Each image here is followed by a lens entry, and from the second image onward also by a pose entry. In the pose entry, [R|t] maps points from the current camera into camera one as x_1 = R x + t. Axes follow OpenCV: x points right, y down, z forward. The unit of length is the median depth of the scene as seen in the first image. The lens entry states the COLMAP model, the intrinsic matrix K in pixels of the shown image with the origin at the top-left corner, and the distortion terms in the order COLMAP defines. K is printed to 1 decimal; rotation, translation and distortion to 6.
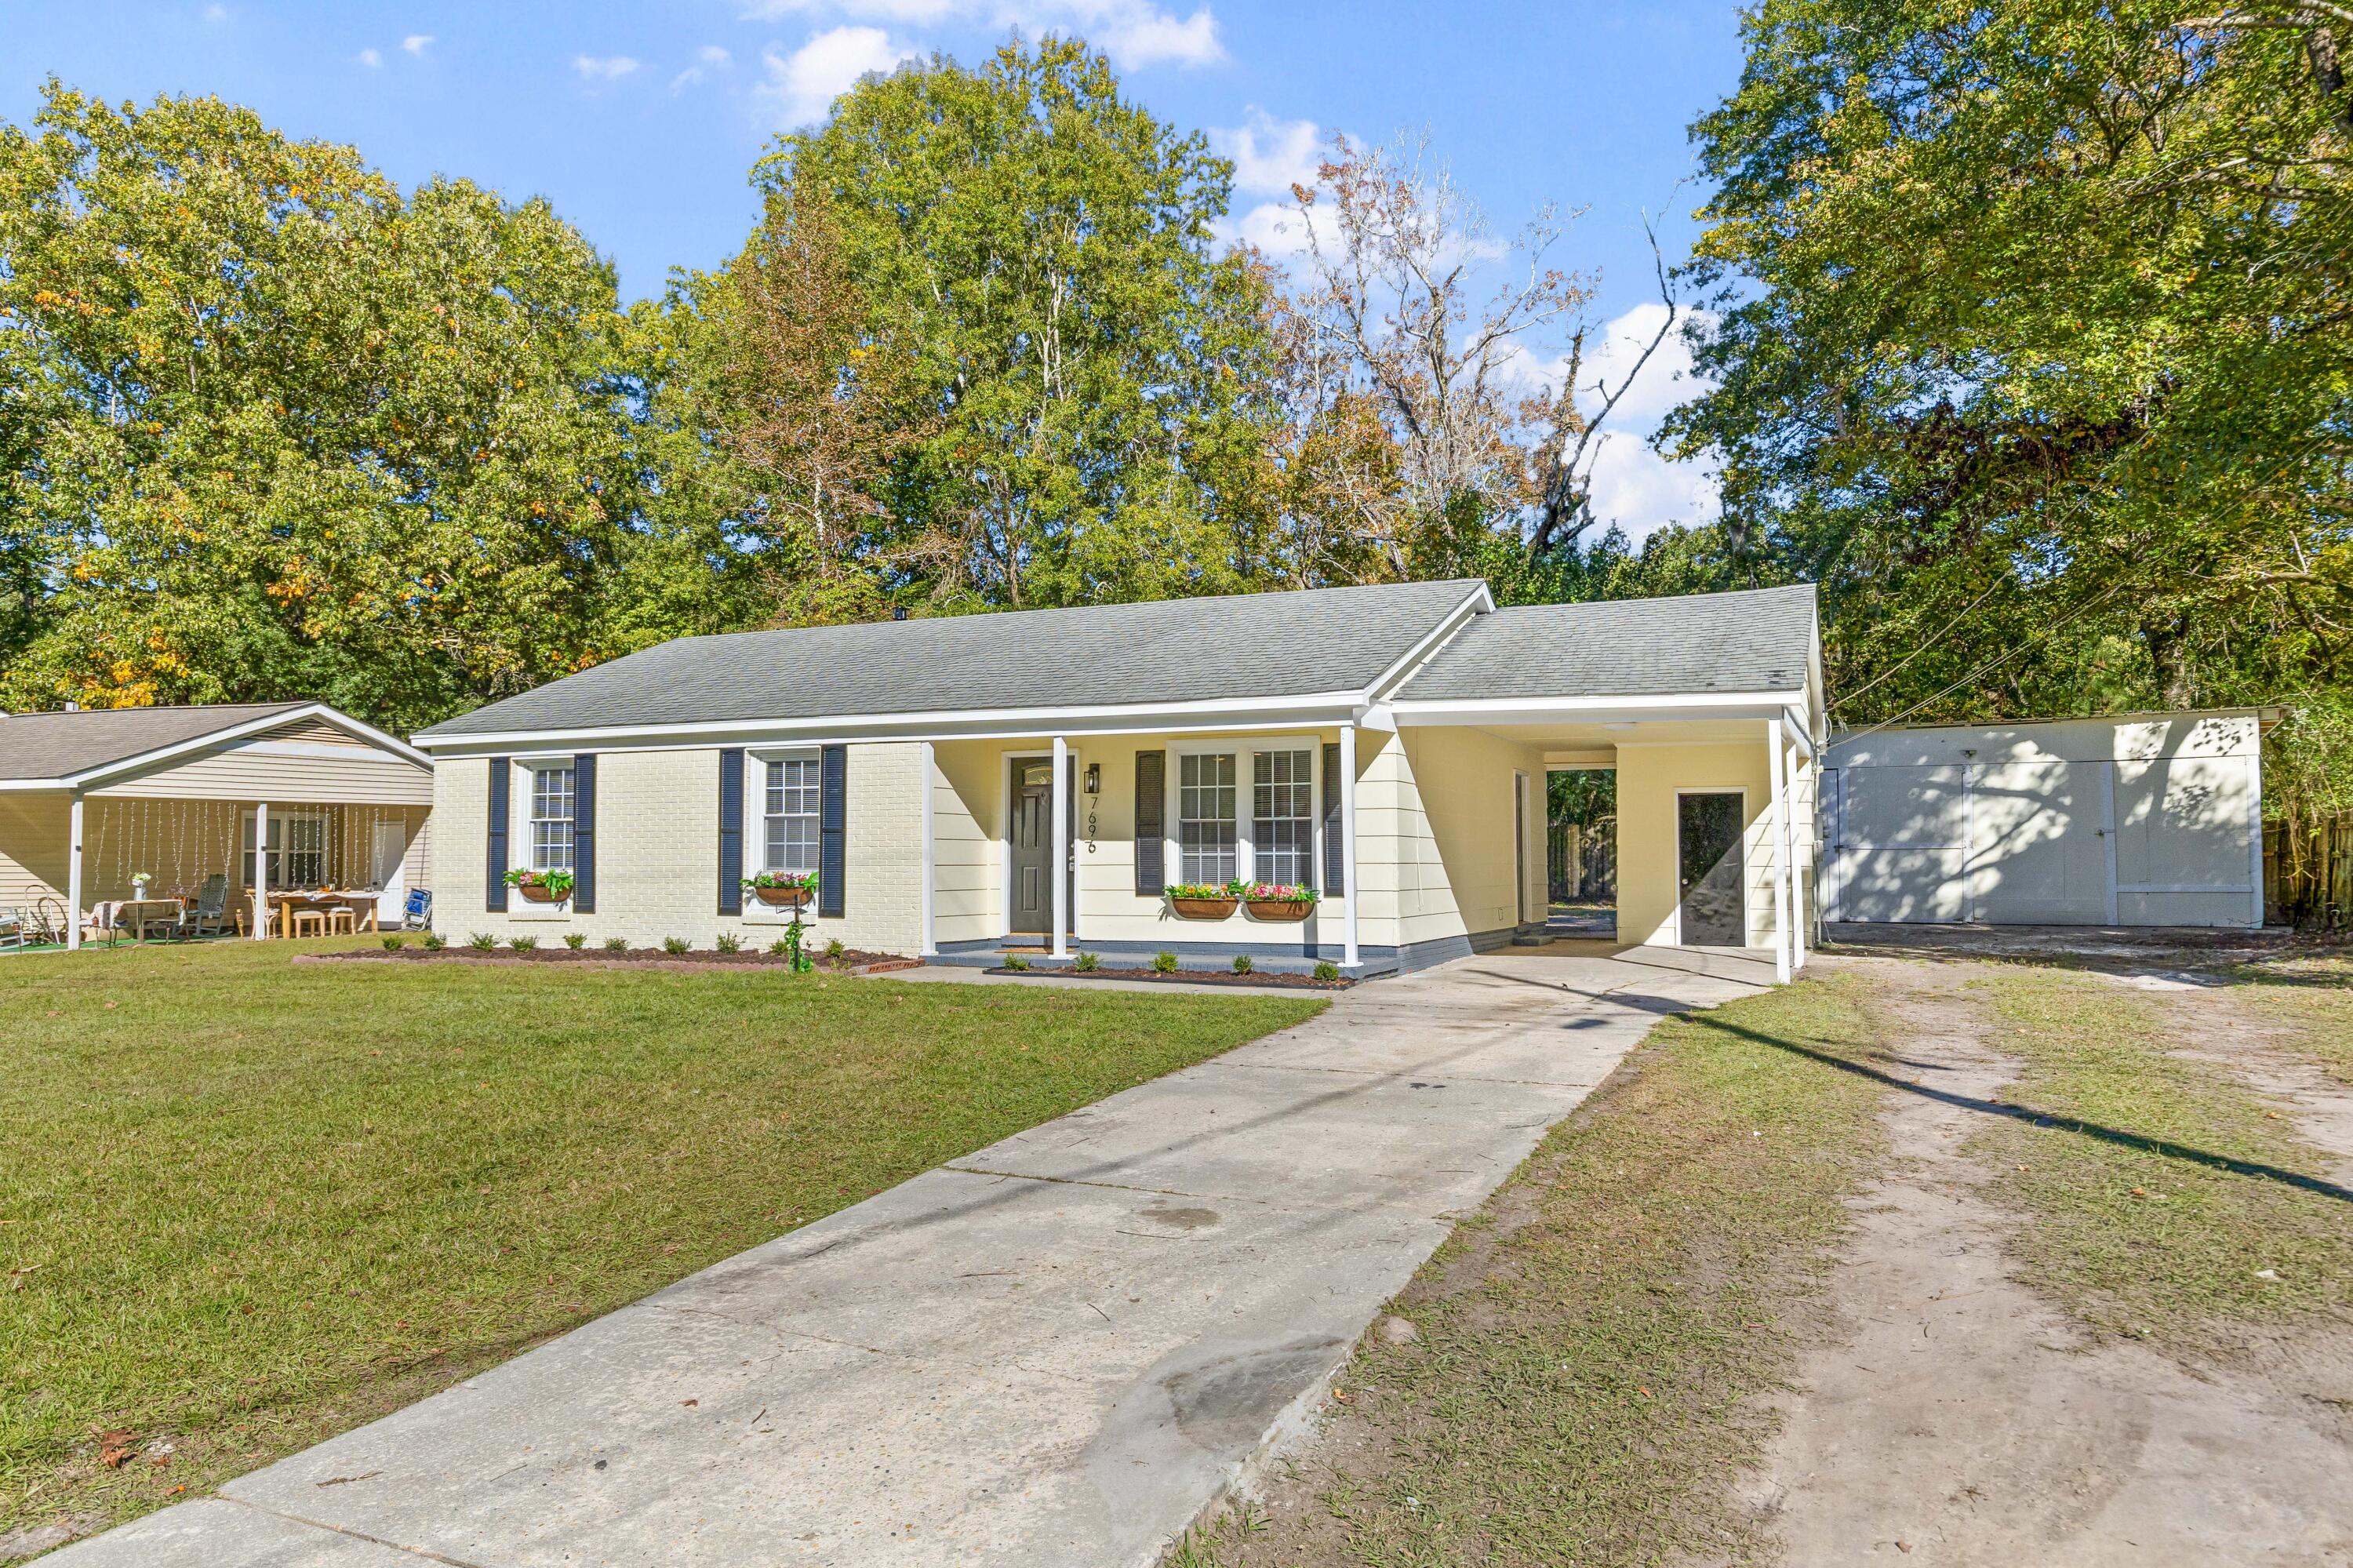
lens RADIAL K [[1414.1, 0, 1188.8], [0, 1414.1, 780.0], [0, 0, 1]] dist [0.004985, 0.000186]
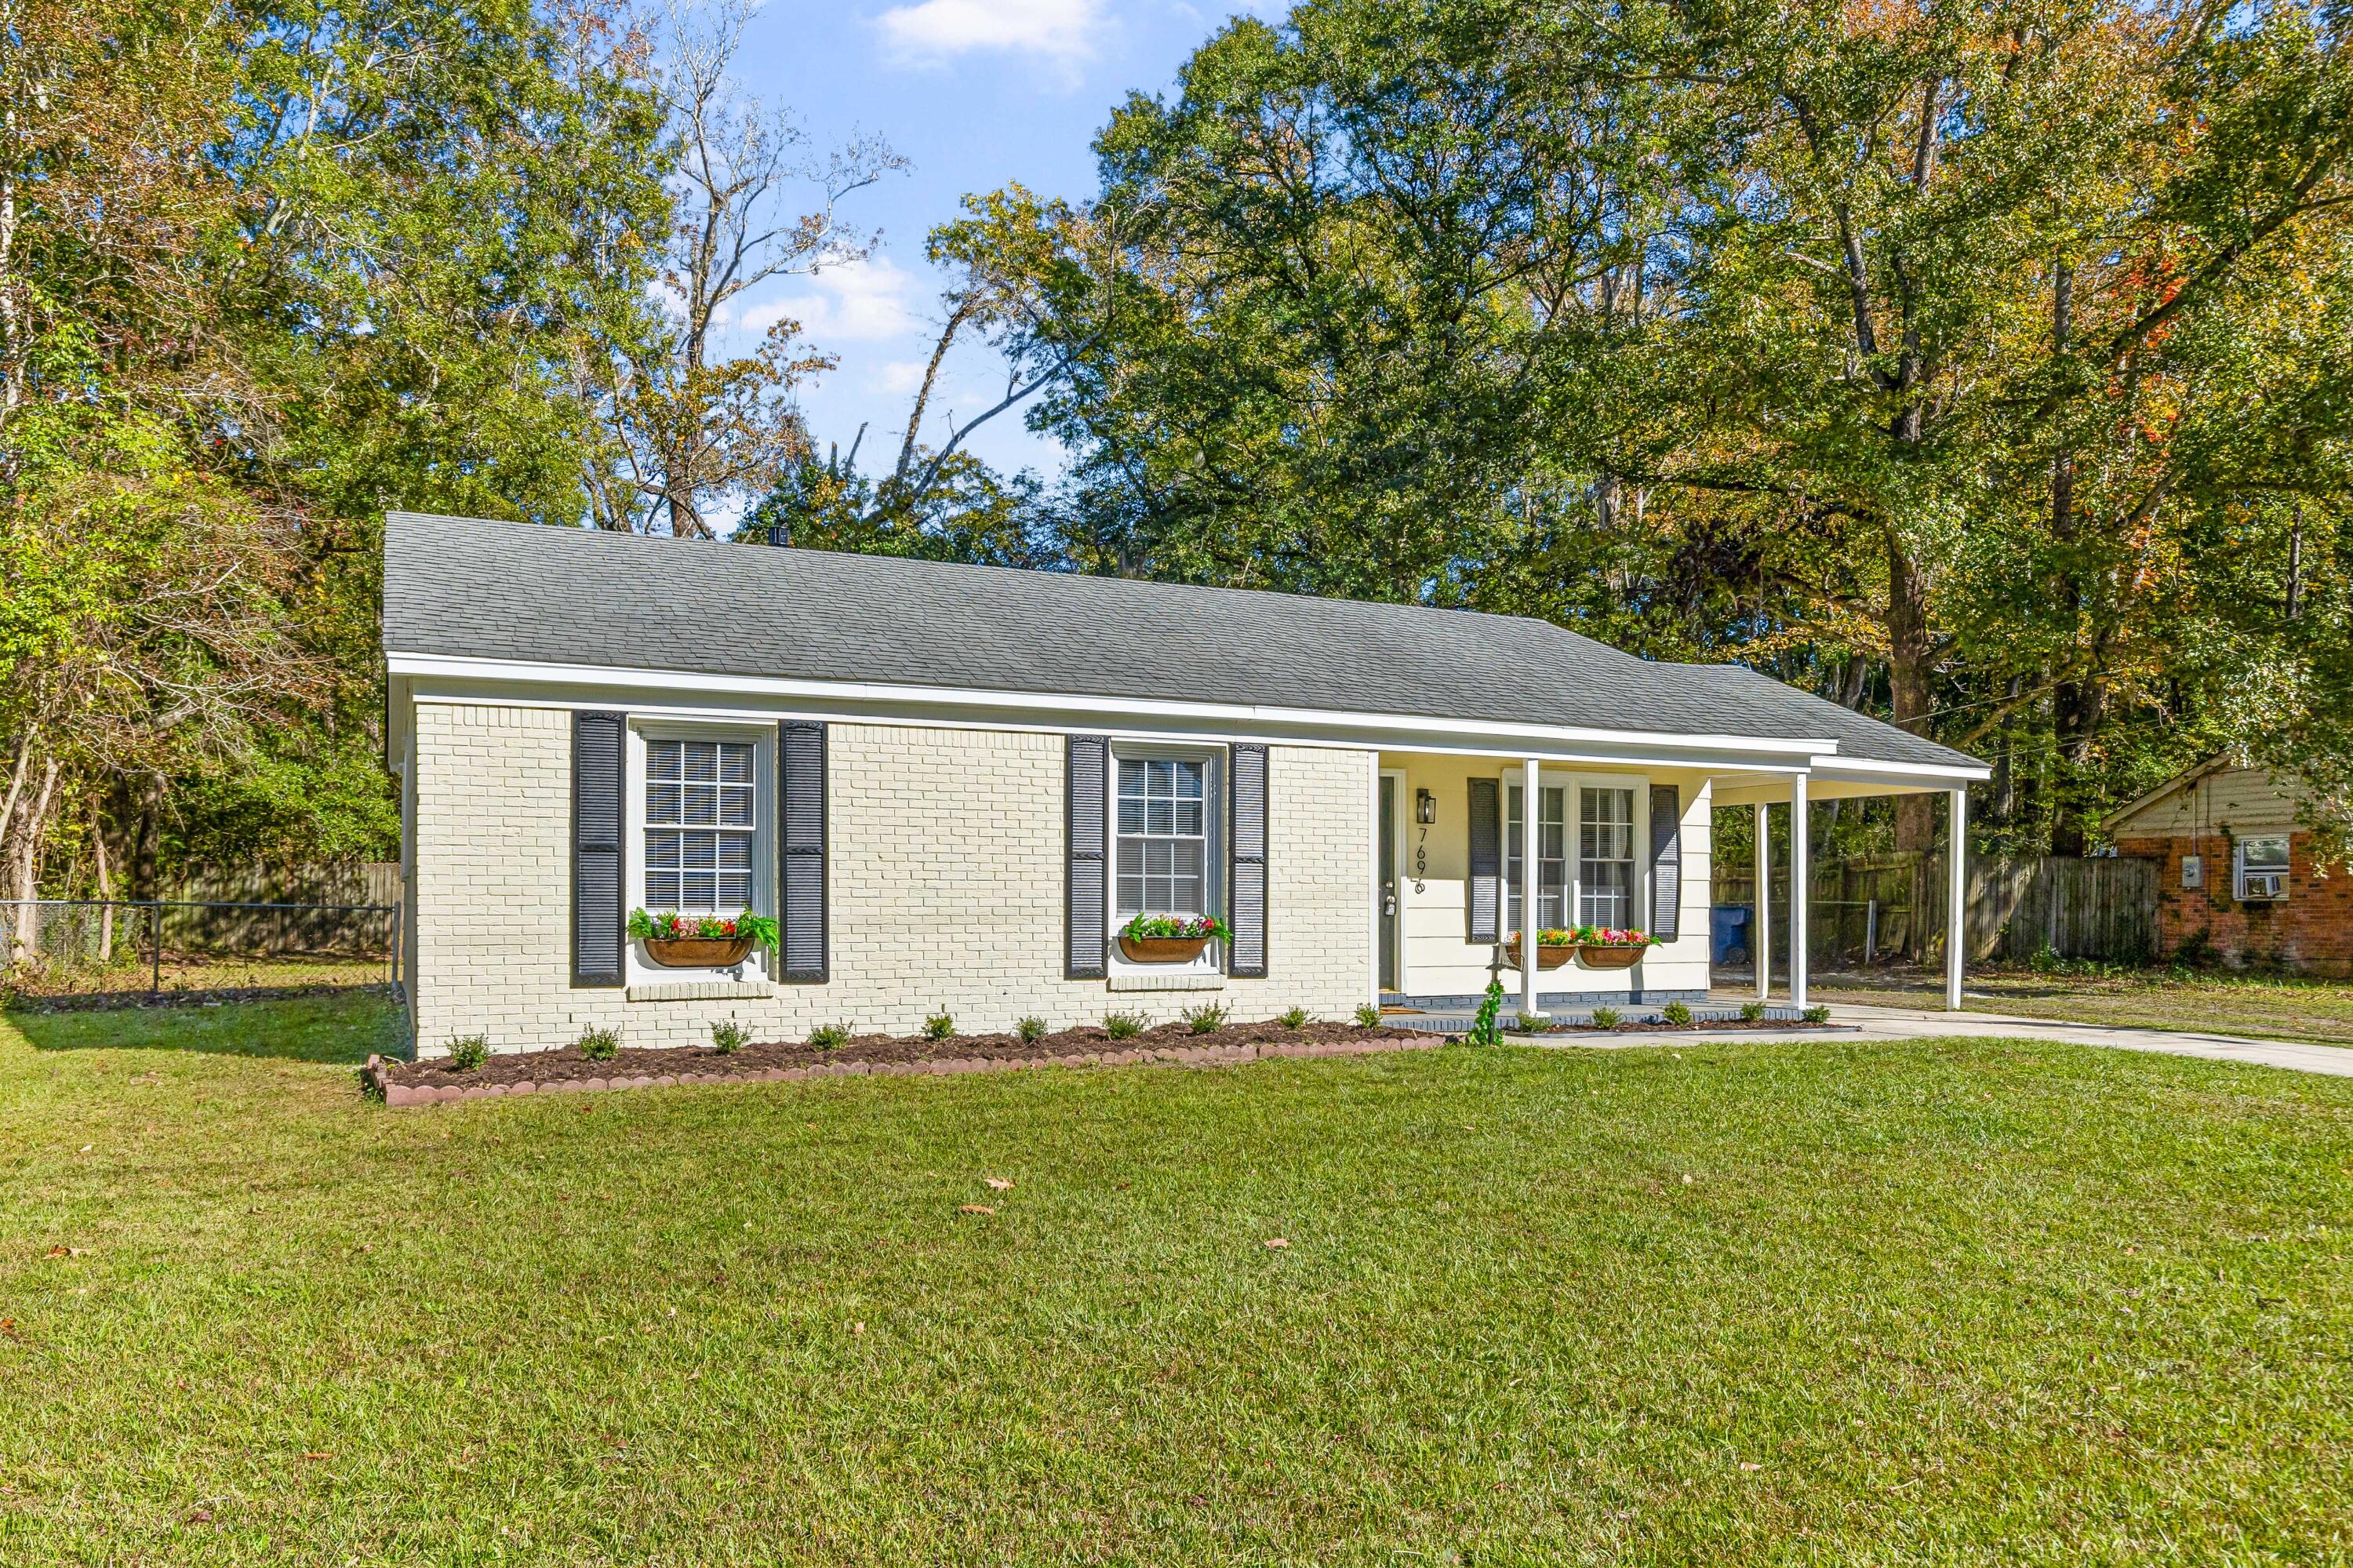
lens RADIAL K [[1774.7, 0, 1177.2], [0, 1774.7, 781.4], [0, 0, 1]] dist [0.045417, 0.001476]
pose [[0.659809, 0.056747, 0.749288, -0.896114], [-0.048366, 0.998284, -0.033014, 0.024852], [-0.749875, -0.014457, 0.661421, 0.374813]]
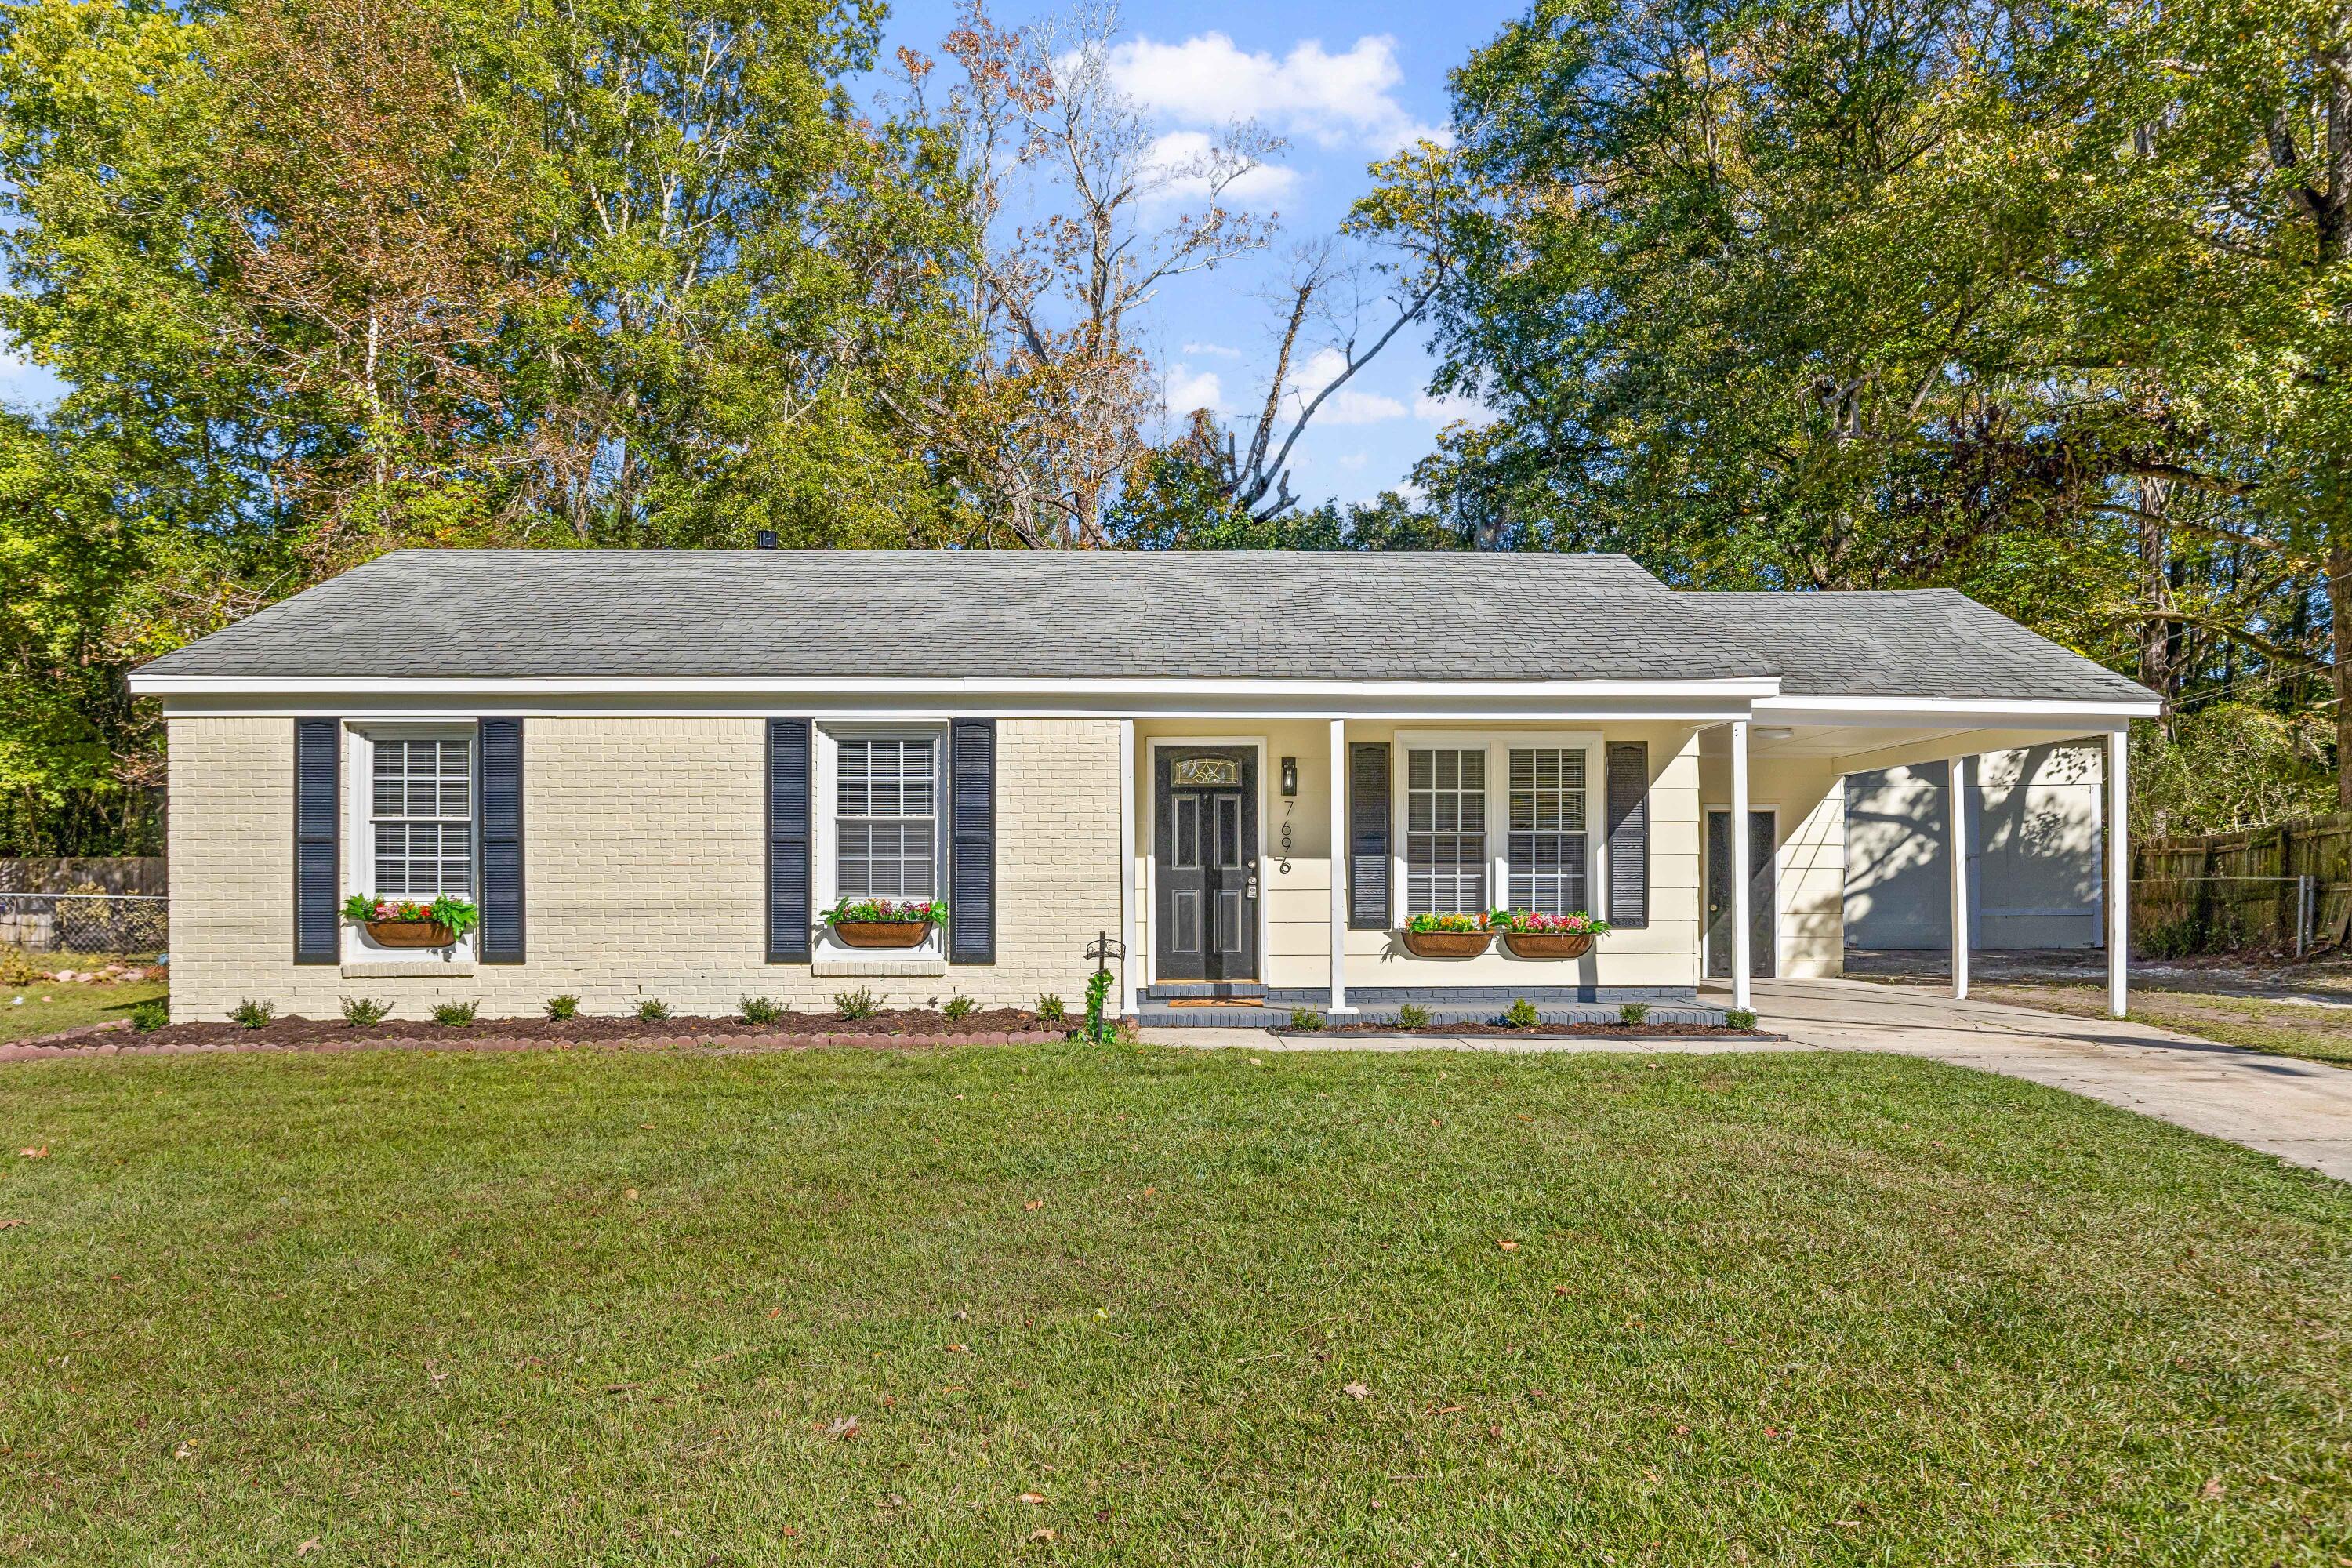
lens RADIAL K [[1673.4, 0, 1165.2], [0, 1673.4, 798.4], [0, 0, 1]] dist [0.013018, -0.004350]
pose [[0.920228, 0.022093, 0.390758, -0.447595], [-0.023261, 0.999728, -0.001744, 0.012895], [-0.390691, -0.007484, 0.920492, 0.178241]]
